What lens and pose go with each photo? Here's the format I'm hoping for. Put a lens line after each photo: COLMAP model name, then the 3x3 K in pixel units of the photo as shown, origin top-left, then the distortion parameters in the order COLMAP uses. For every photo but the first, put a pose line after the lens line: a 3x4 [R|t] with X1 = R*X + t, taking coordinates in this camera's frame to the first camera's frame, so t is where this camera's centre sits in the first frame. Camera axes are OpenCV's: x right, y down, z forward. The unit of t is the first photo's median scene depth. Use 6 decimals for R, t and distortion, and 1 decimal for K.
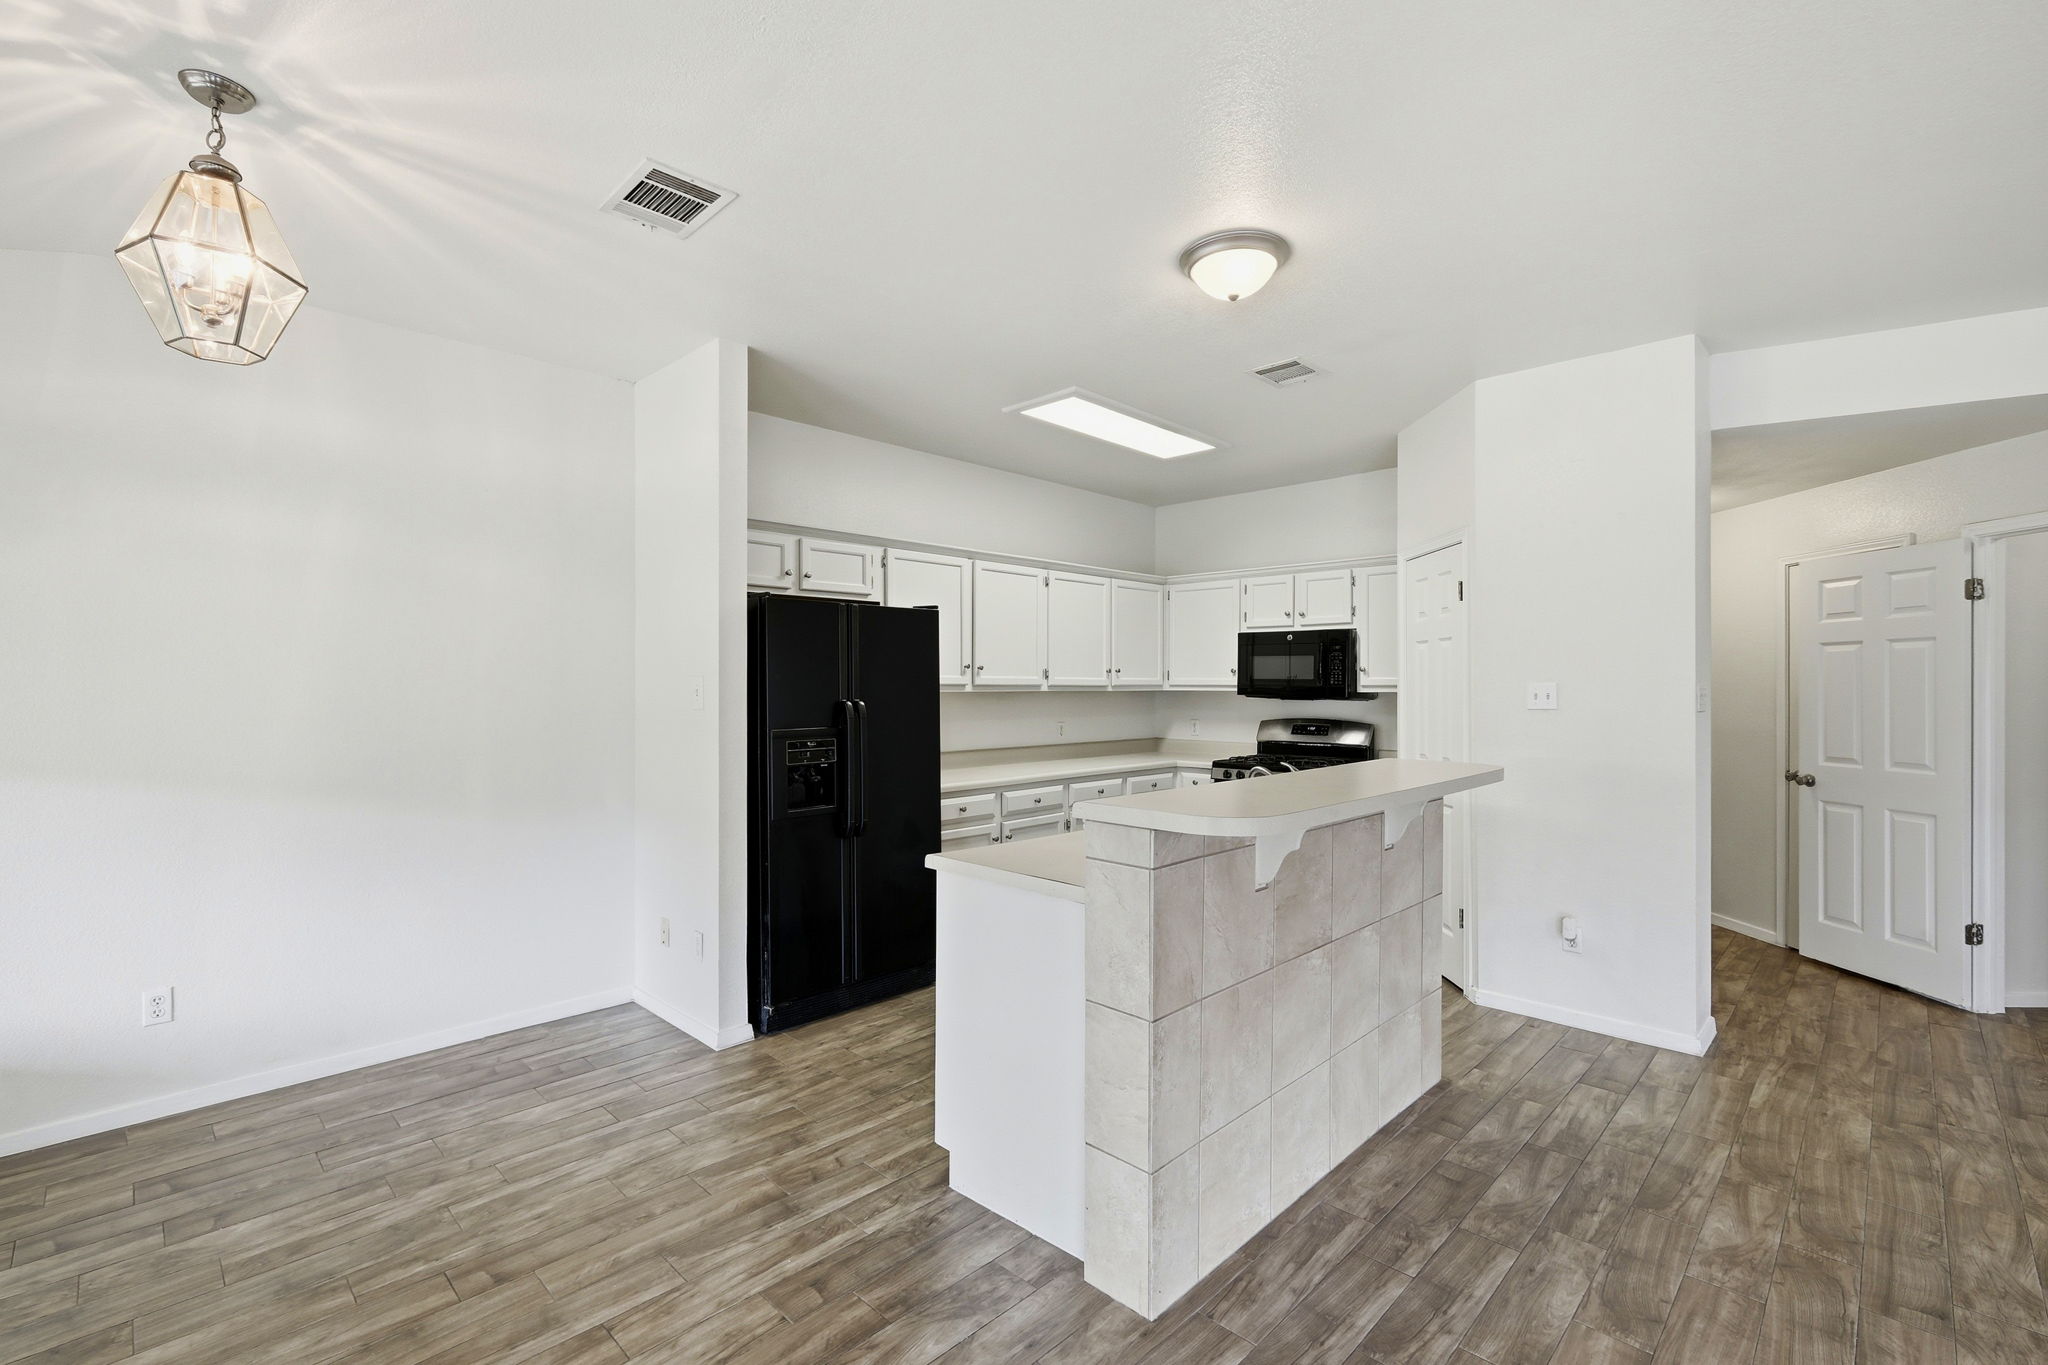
lens RADIAL K [[898.6, 0, 1024.0], [0, 898.6, 682.5], [0, 0, 1]] dist [-0.002183, 0.000080]
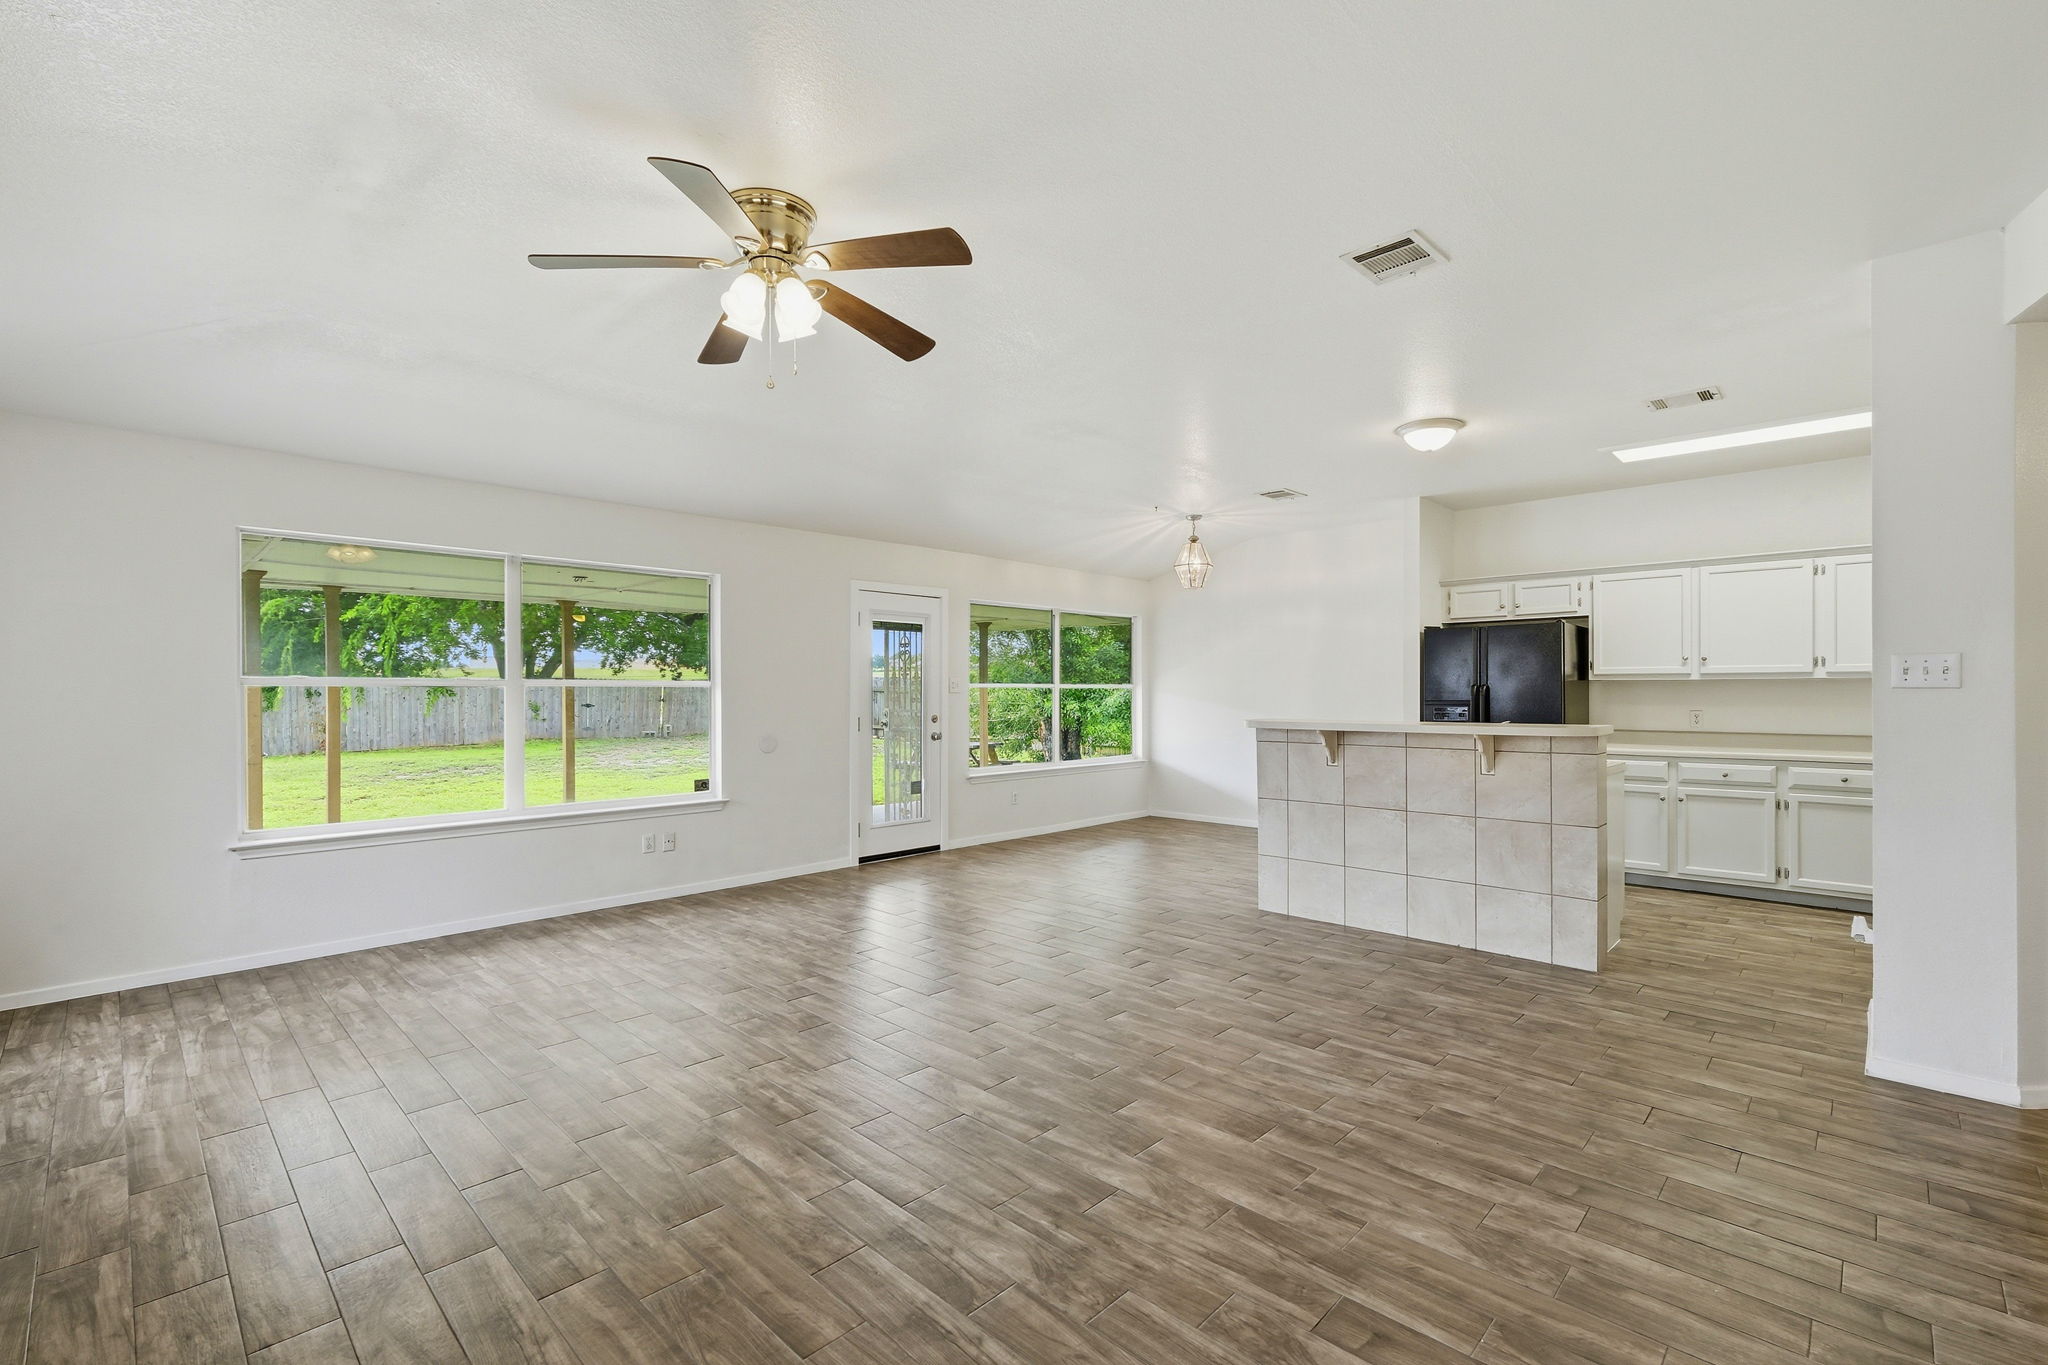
lens RADIAL K [[898.6, 0, 1024.0], [0, 898.6, 682.5], [0, 0, 1]] dist [-0.002183, 0.000080]
pose [[0.009441, -0.011479, -0.999890, 2.021742], [0.006484, 0.999914, -0.011418, 0.040115], [0.999934, -0.006375, 0.009515, 0.194425]]
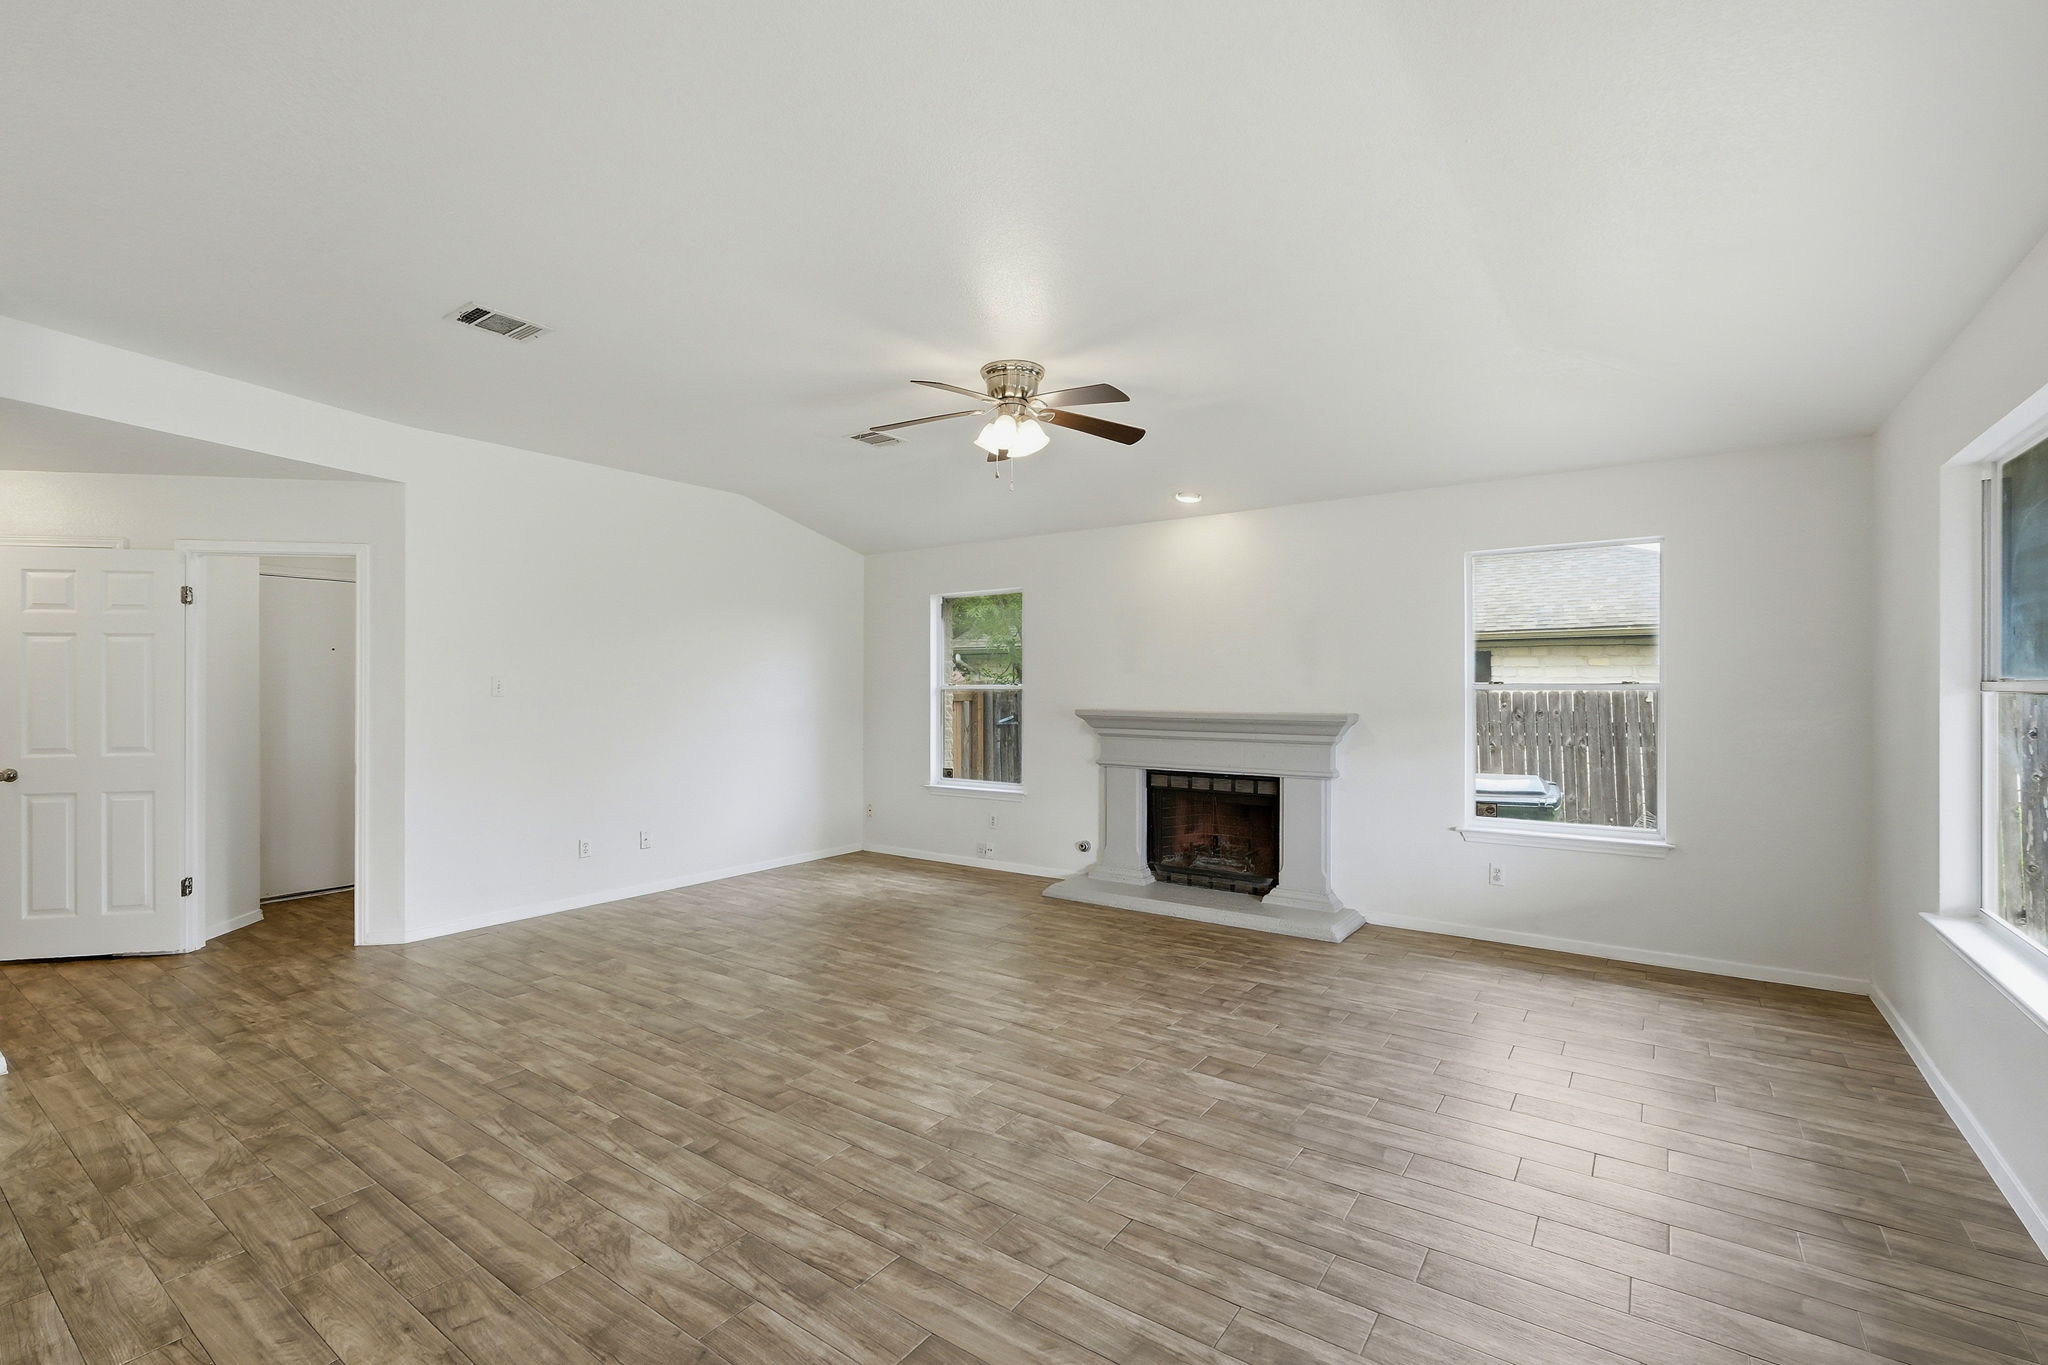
lens RADIAL K [[898.6, 0, 1024.0], [0, 898.6, 682.5], [0, 0, 1]] dist [-0.002183, 0.000080]
pose [[-0.158189, 0.001451, 0.987408, -0.401316], [-0.003182, 0.999993, -0.001979, 0.013774], [-0.987404, -0.003455, -0.158183, 0.135264]]
